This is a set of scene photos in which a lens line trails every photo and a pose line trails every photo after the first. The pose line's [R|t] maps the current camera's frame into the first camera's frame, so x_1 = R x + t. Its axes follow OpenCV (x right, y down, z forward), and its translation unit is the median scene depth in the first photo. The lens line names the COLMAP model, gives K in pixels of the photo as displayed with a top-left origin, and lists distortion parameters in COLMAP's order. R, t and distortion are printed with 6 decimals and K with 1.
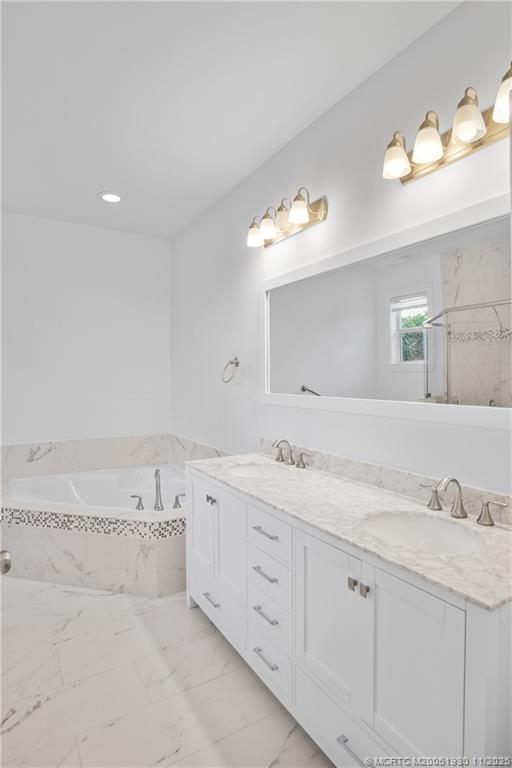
lens RADIAL K [[410.3, 0, 251.8], [0, 410.3, 384.3], [0, 0, 1]] dist [-0.020727, -0.003615]
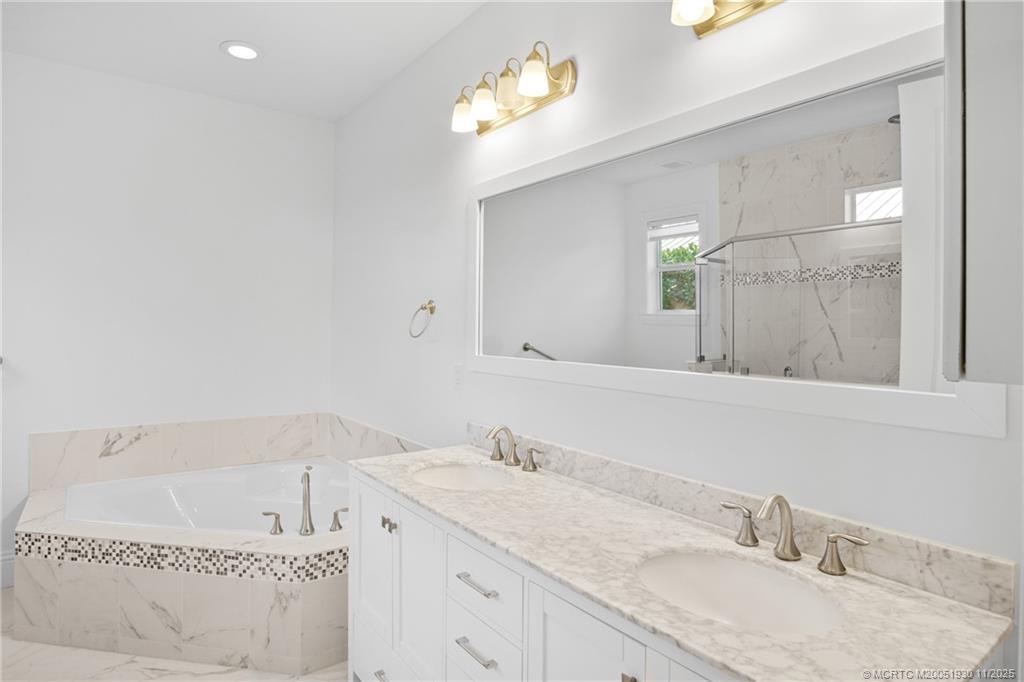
lens RADIAL K [[547.1, 0, 500.2], [0, 547.1, 327.2], [0, 0, 1]] dist [-0.020727, -0.003615]
pose [[0.995322, 0.014863, 0.095461, -0.011292], [-0.012934, 0.999700, -0.020795, -0.005147], [-0.095741, 0.019463, 0.995216, 0.118747]]
